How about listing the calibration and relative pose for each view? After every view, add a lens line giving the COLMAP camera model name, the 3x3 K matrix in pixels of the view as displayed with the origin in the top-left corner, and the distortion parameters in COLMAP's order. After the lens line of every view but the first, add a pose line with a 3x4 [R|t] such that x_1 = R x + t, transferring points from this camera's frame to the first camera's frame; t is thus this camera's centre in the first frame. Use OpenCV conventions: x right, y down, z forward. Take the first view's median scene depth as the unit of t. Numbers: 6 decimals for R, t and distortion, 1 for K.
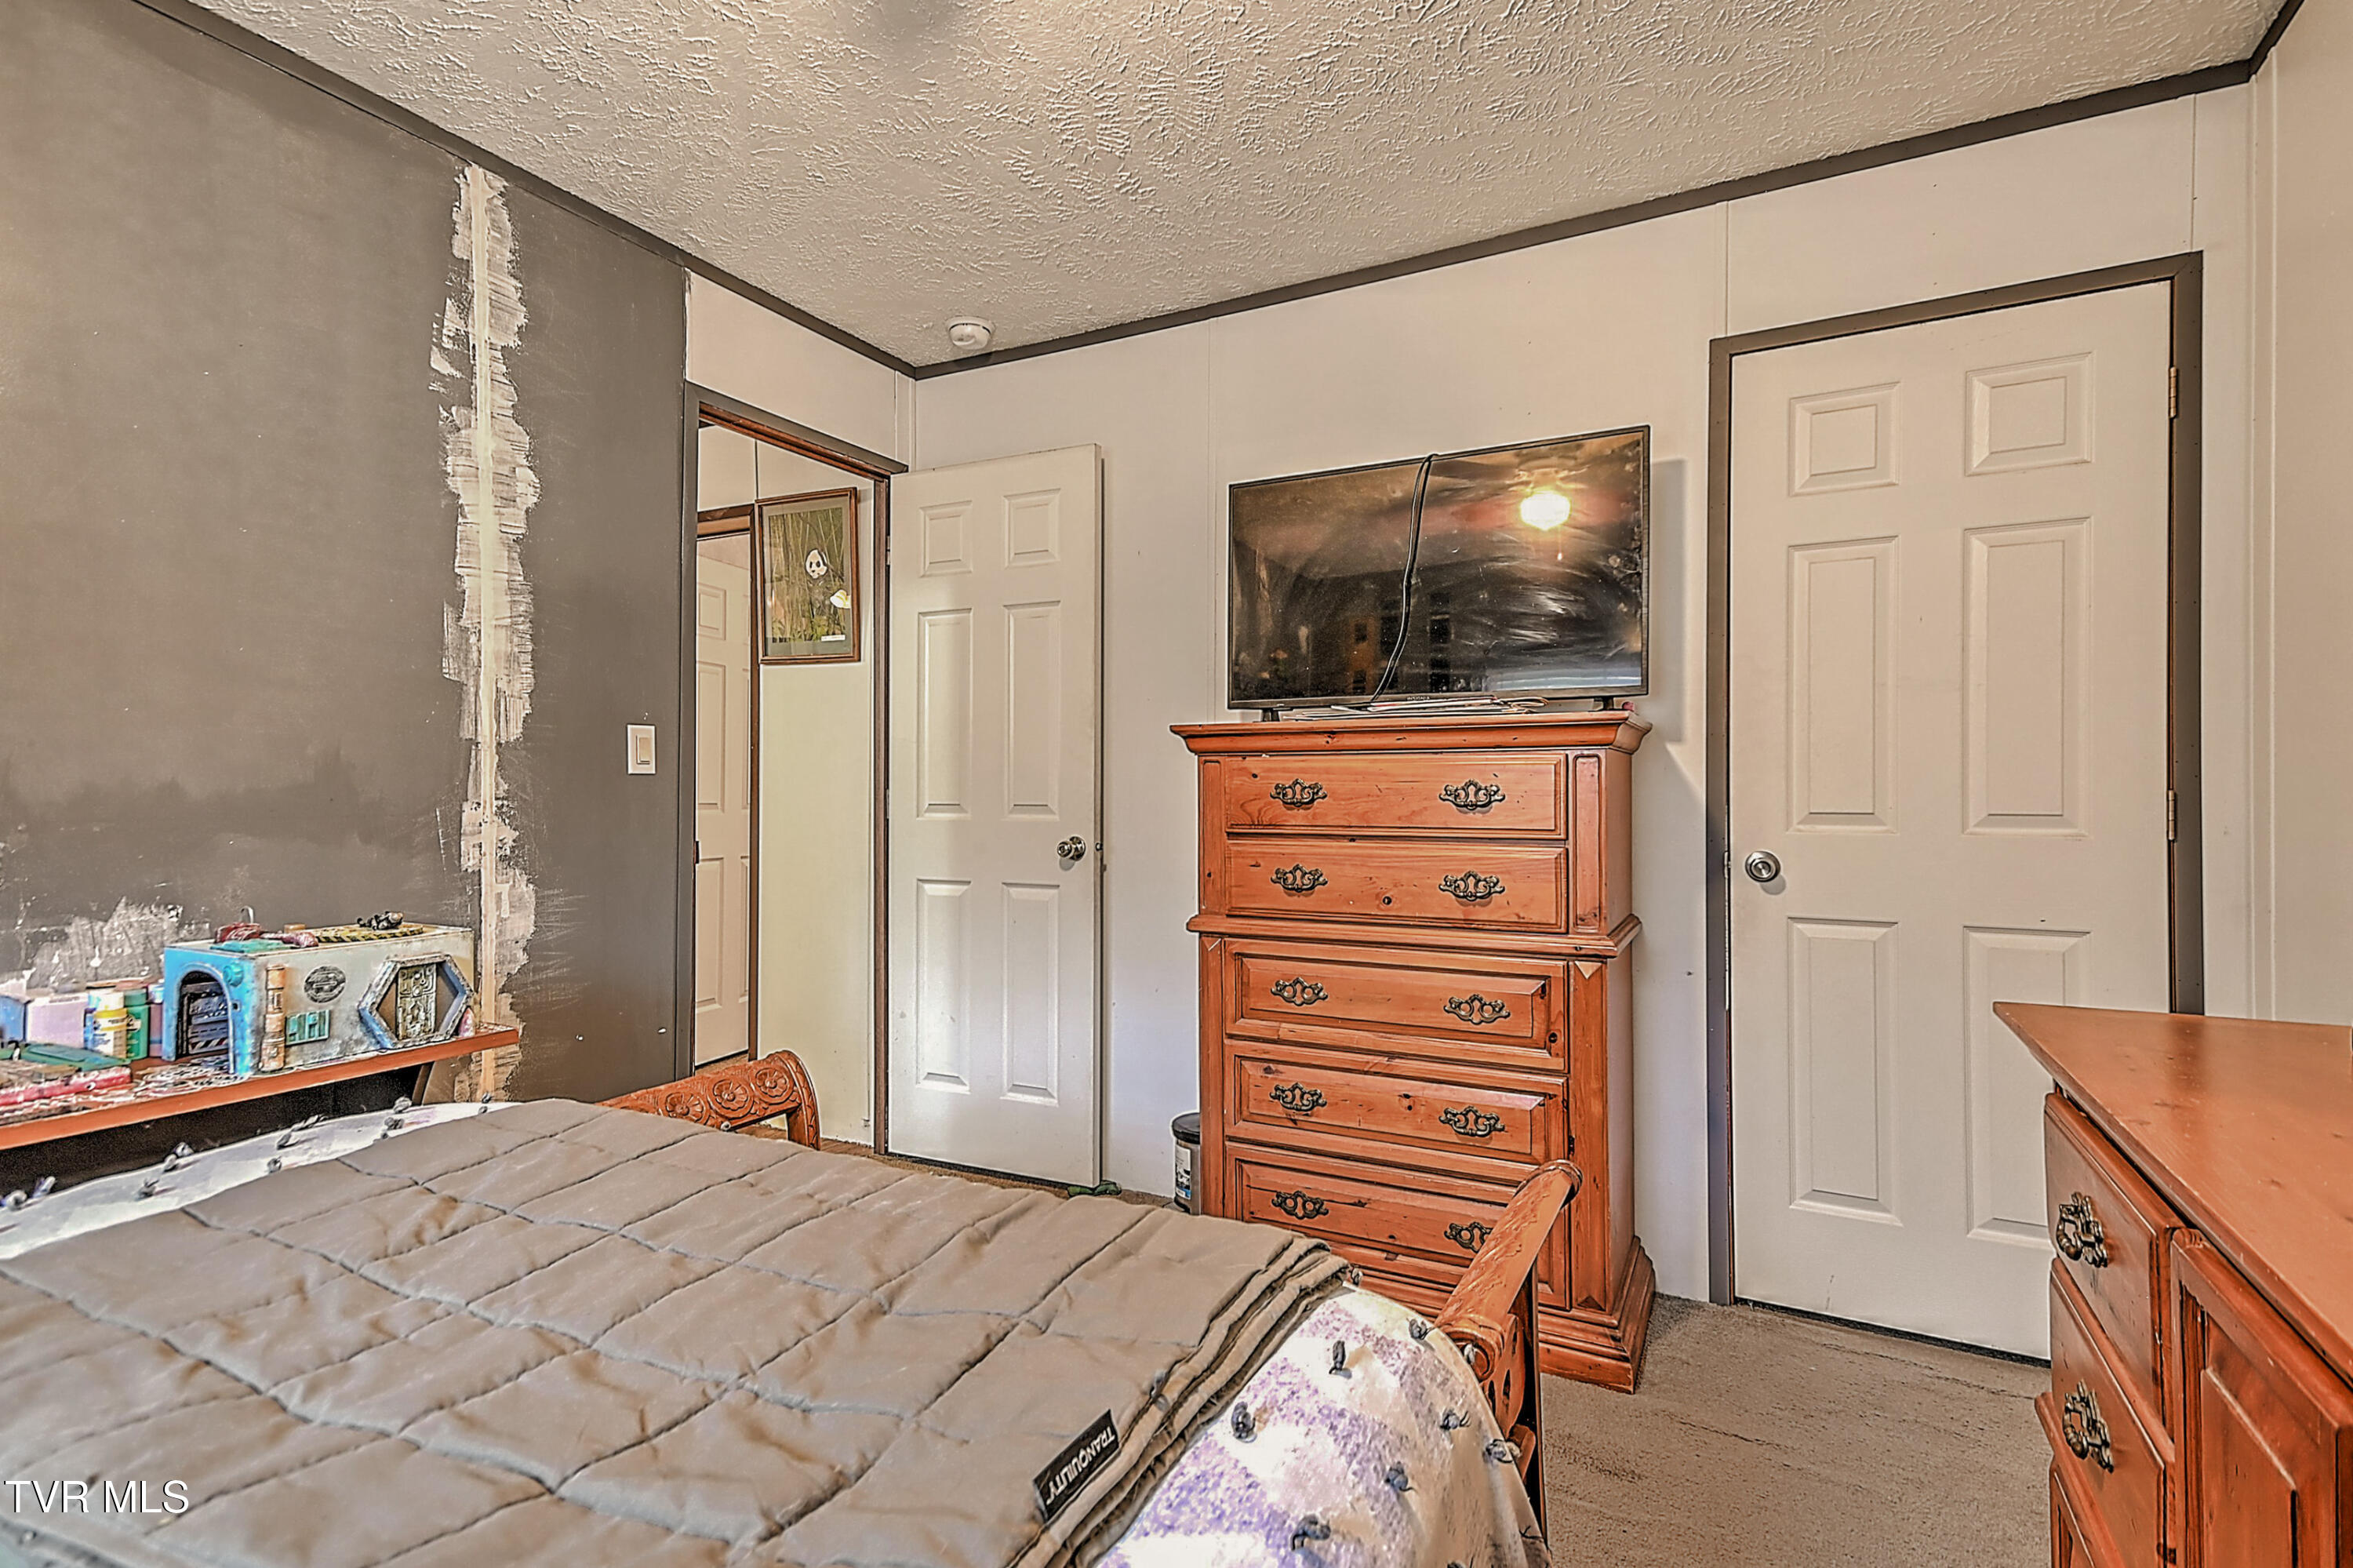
lens RADIAL K [[1158.5, 0, 1159.8], [0, 1158.5, 789.4], [0, 0, 1]] dist [0.028695, 0.000411]
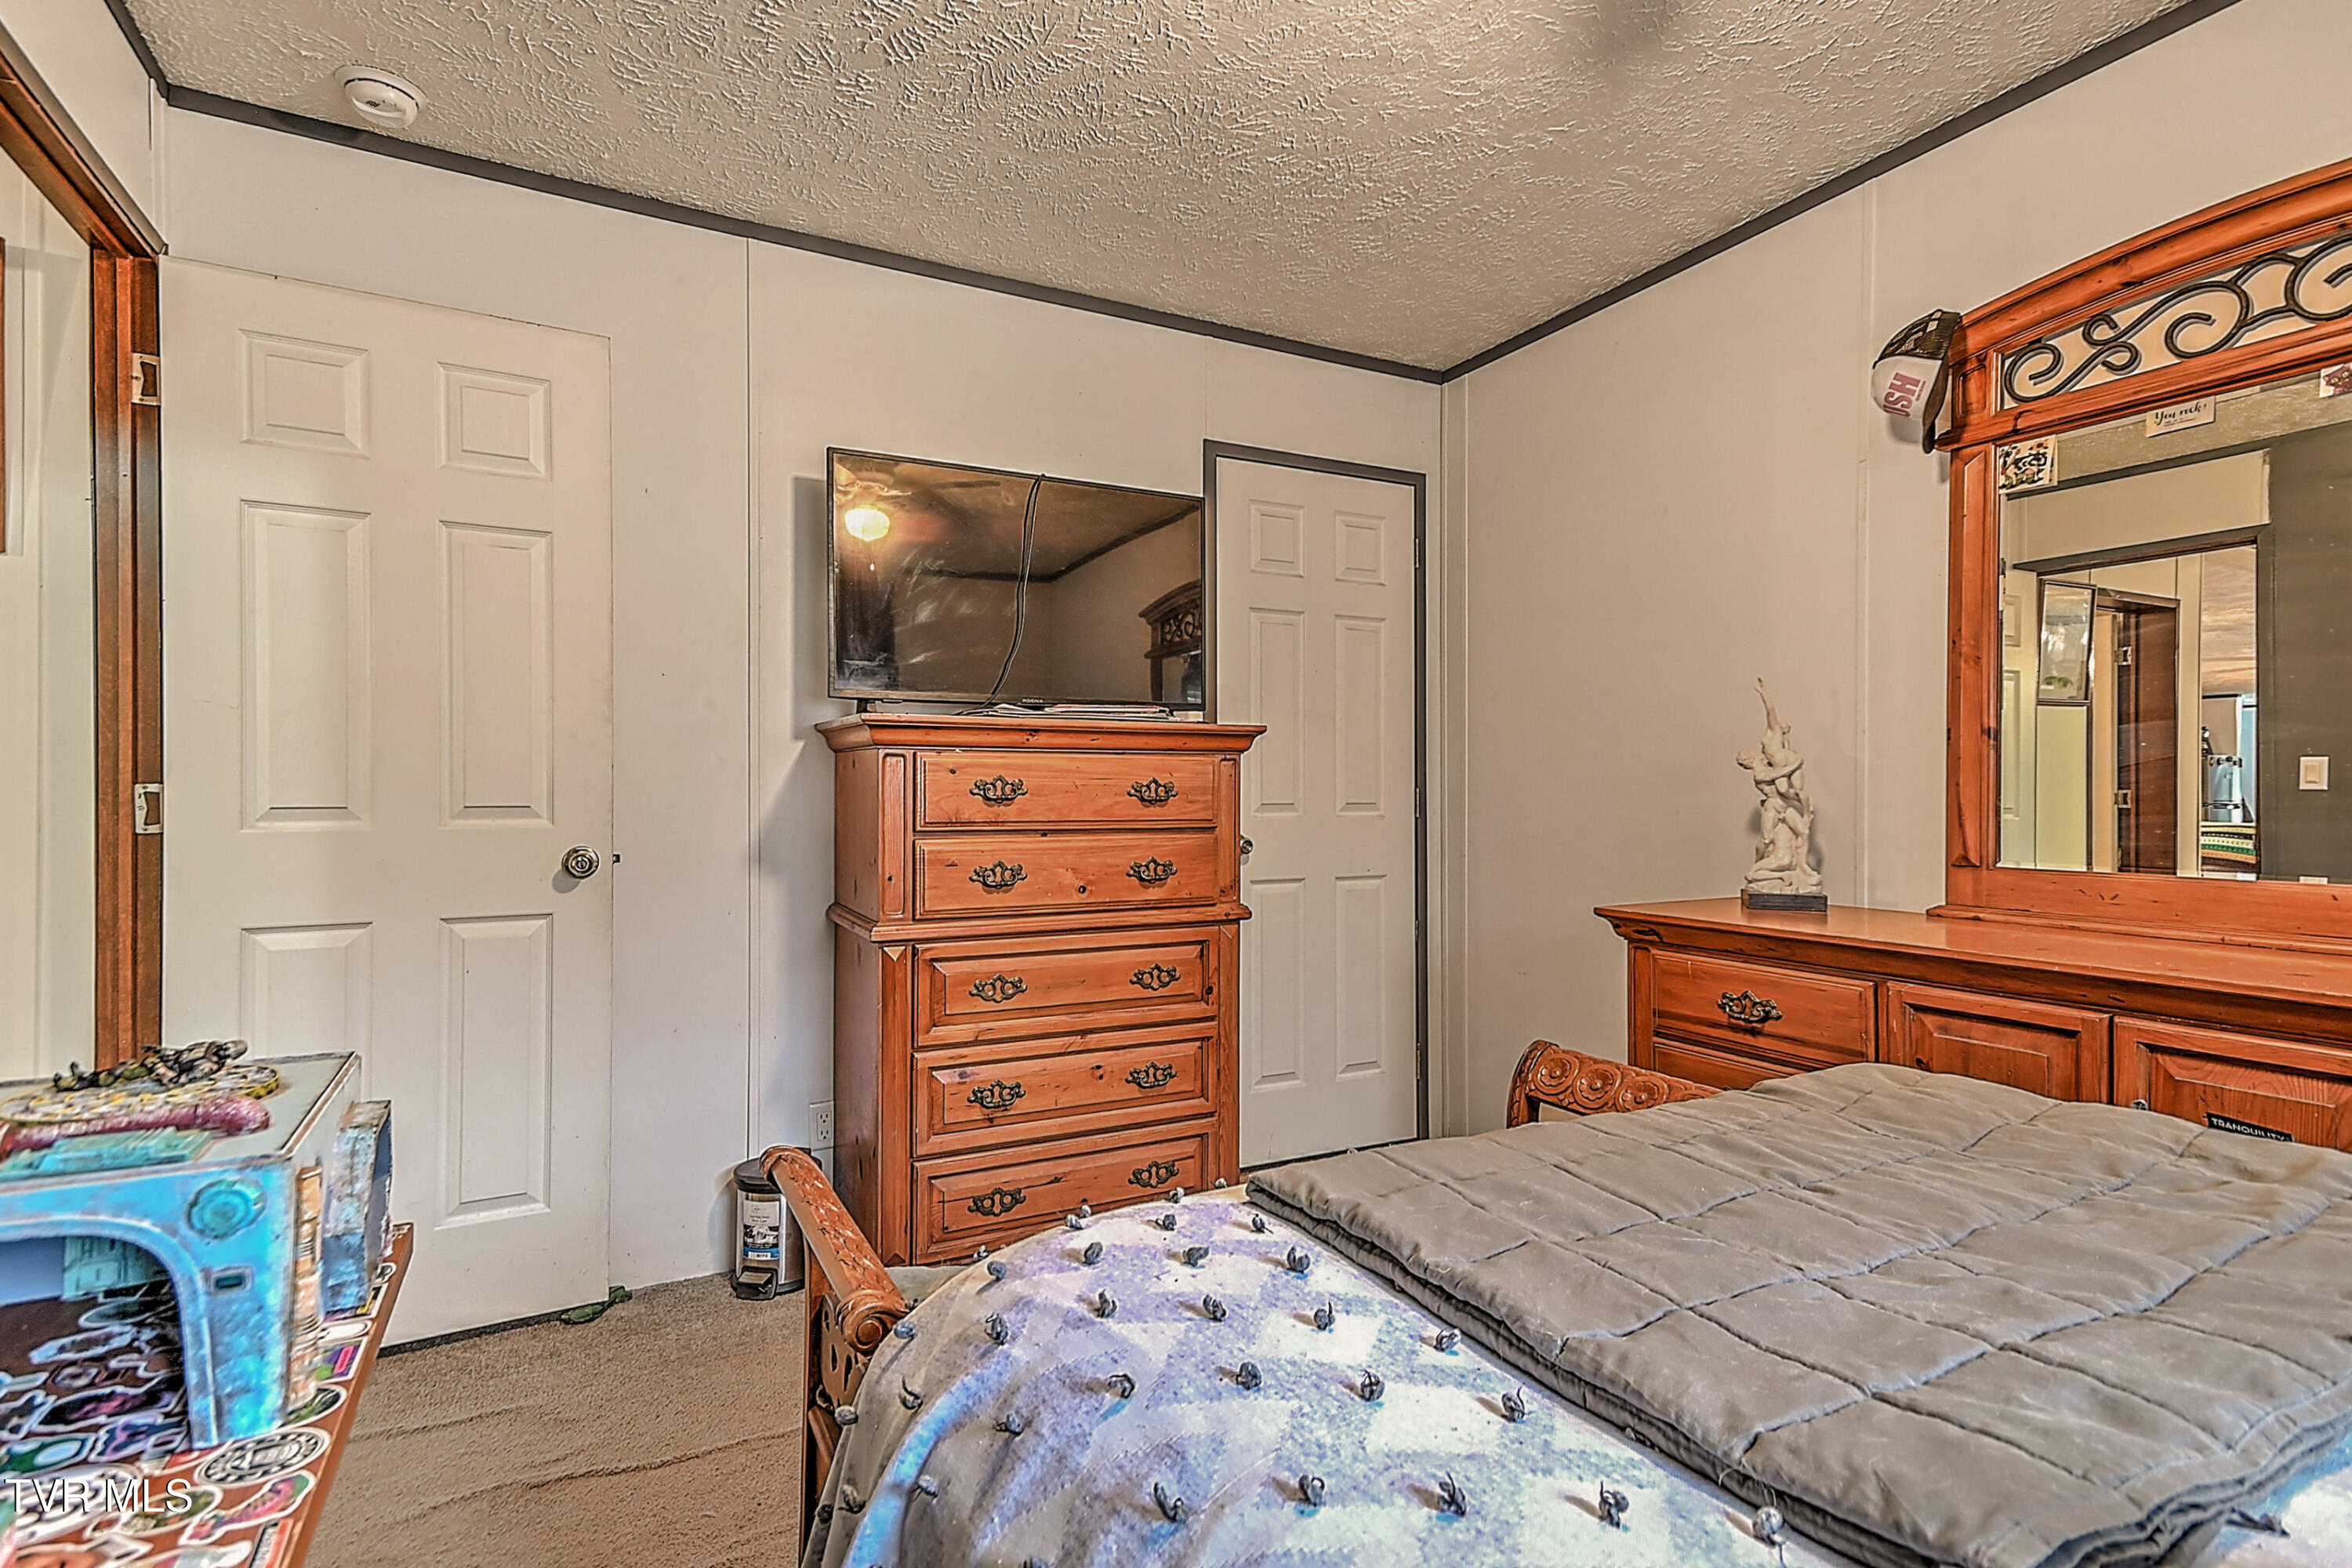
lens RADIAL K [[1135.0, 0, 1166.6], [0, 1135.0, 792.5], [0, 0, 1]] dist [0.031727, 0.001479]
pose [[0.563639, -0.003149, 0.826015, -0.601428], [-0.003483, 0.999975, 0.006189, -0.001004], [-0.826014, -0.006365, 0.563614, 0.327651]]
